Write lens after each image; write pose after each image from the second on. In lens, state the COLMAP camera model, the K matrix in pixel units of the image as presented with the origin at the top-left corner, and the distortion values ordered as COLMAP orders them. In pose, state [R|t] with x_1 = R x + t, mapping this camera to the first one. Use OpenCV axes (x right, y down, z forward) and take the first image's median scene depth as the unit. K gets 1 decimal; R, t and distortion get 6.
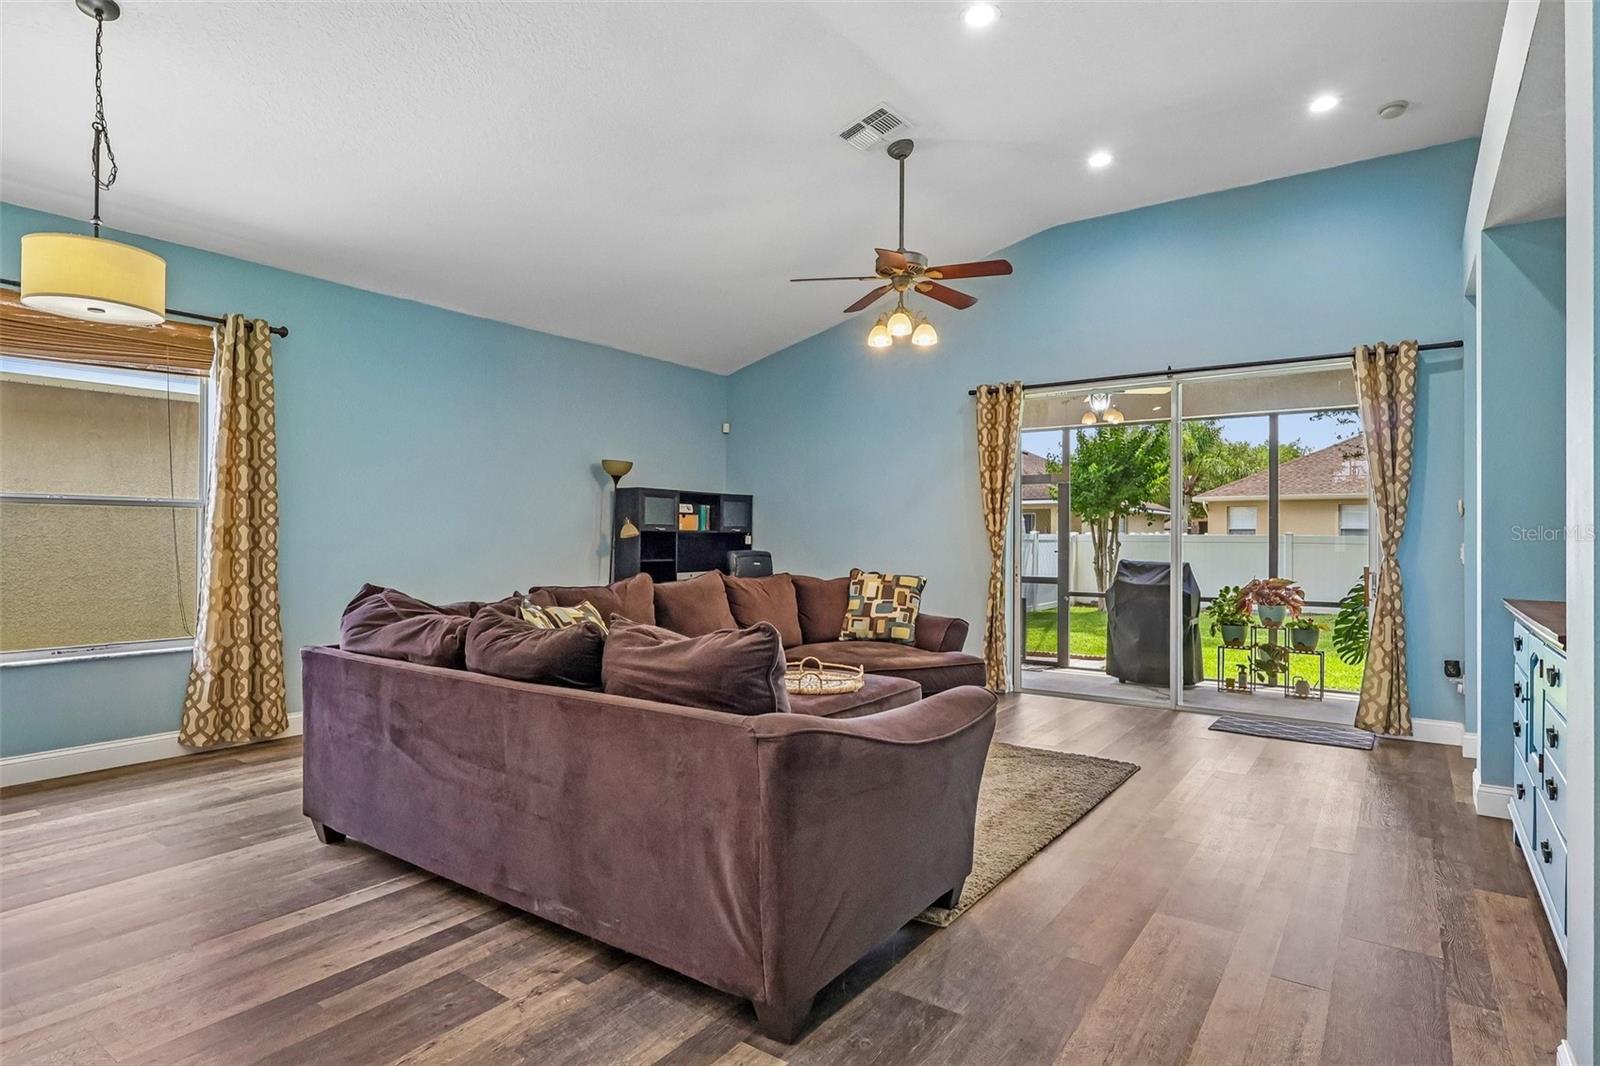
lens RADIAL K [[812.1, 0, 762.5], [0, 812.1, 538.6], [0, 0, 1]] dist [0.000578, 0.000307]
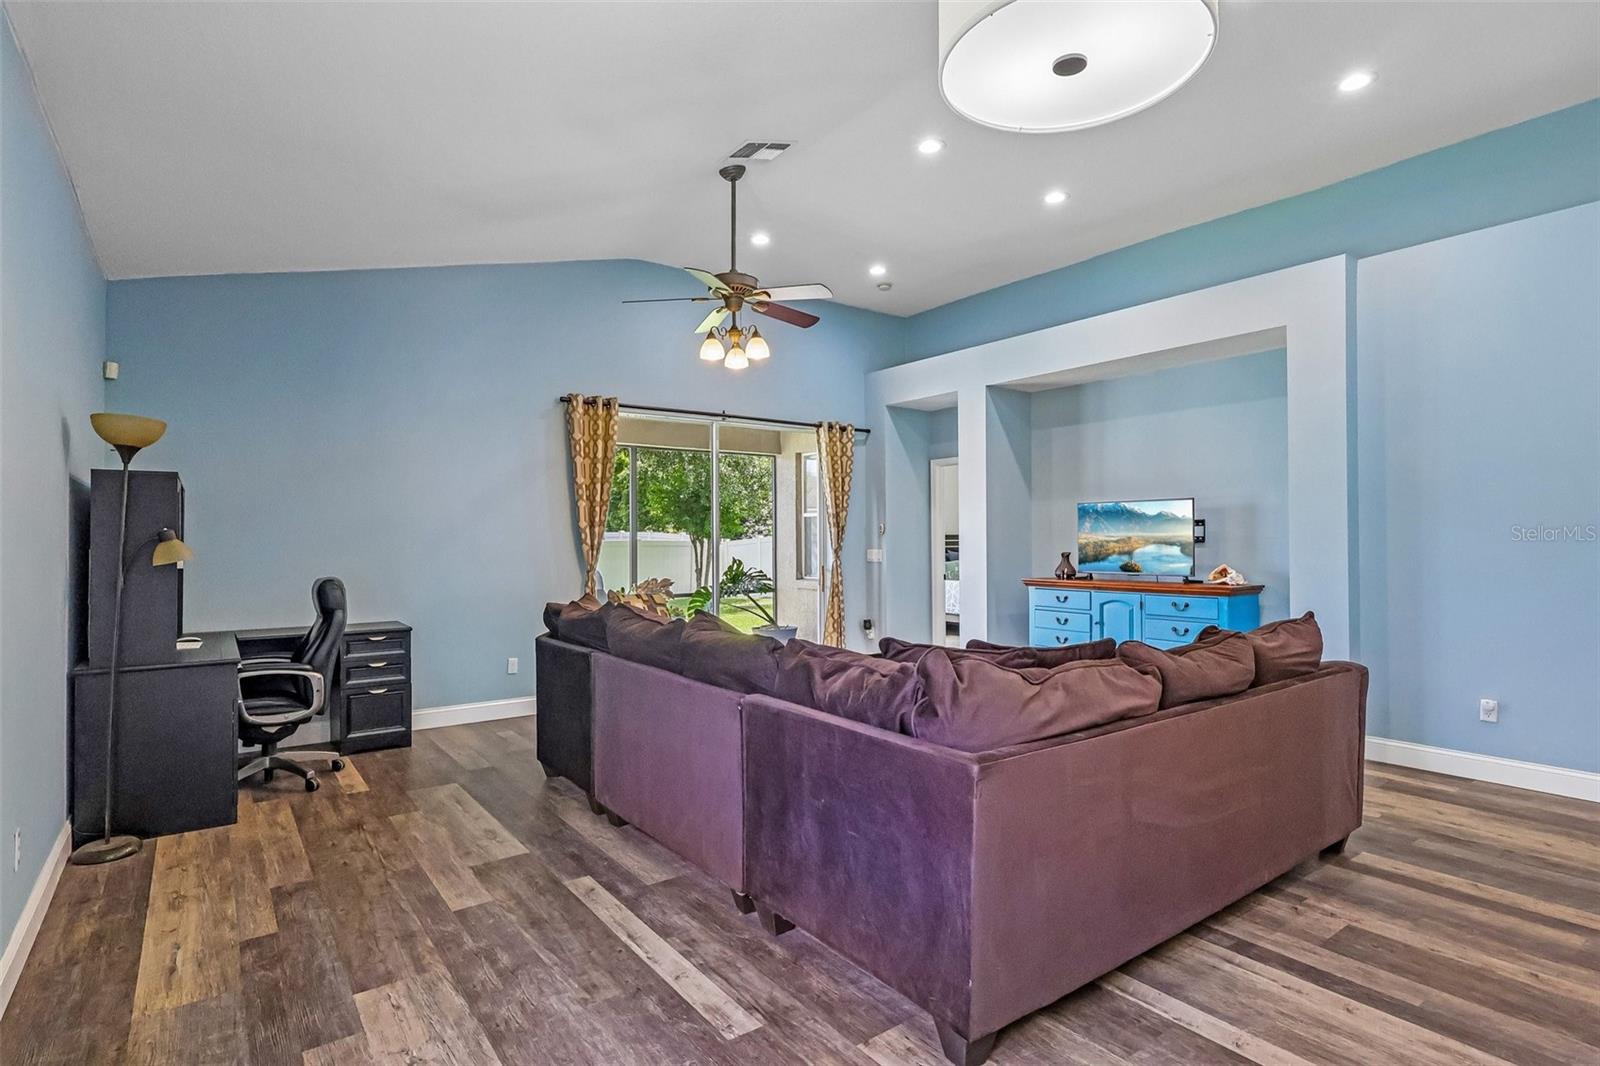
lens RADIAL K [[812.1, 0, 798.4], [0, 812.1, 529.5], [0, 0, 1]] dist [0.000578, 0.000307]
pose [[0.305816, 0.004979, 0.952078, -1.487307], [0.009644, 0.999919, -0.008326, -0.043217], [-0.952042, 0.011728, 0.305743, 1.180529]]
